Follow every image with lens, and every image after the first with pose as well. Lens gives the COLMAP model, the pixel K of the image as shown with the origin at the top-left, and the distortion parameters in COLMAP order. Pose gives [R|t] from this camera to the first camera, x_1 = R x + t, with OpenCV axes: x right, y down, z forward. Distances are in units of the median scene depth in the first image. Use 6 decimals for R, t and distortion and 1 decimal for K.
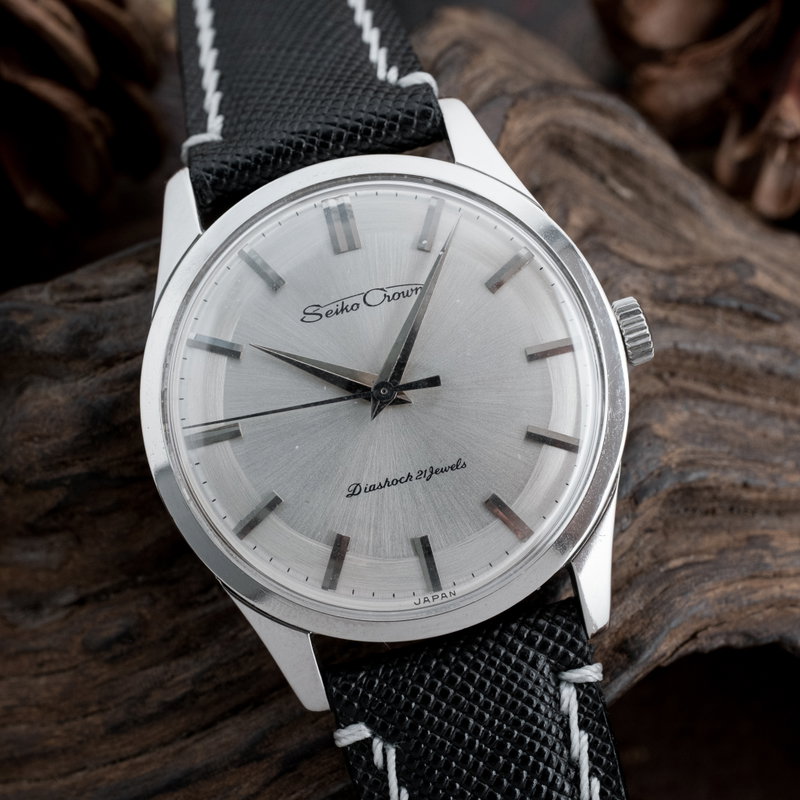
lens RADIAL K [[1507.6, 0, 400.0], [0, 1507.6, 400.0], [0, 0, 1]] dist [0.032992, 0.086059]
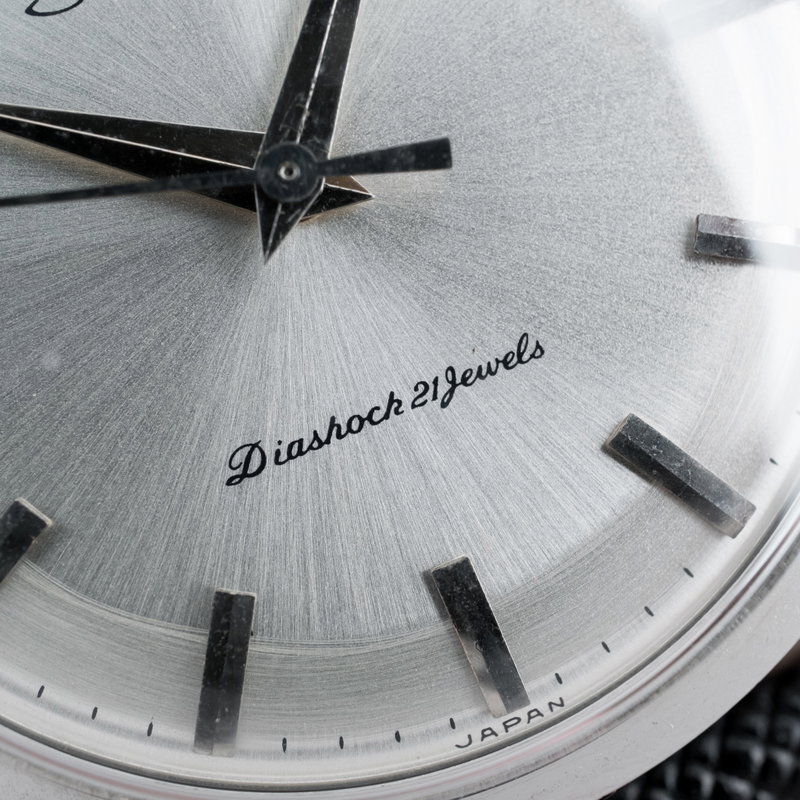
lens RADIAL K [[1507.6, 0, 400.0], [0, 1507.6, 400.0], [0, 0, 1]] dist [0.032992, 0.086059]
pose [[0.989262, -0.142869, 0.030809, -0.003212], [0.140143, 0.987094, 0.077500, 0.022436], [-0.041484, -0.072350, 0.996516, 0.643345]]
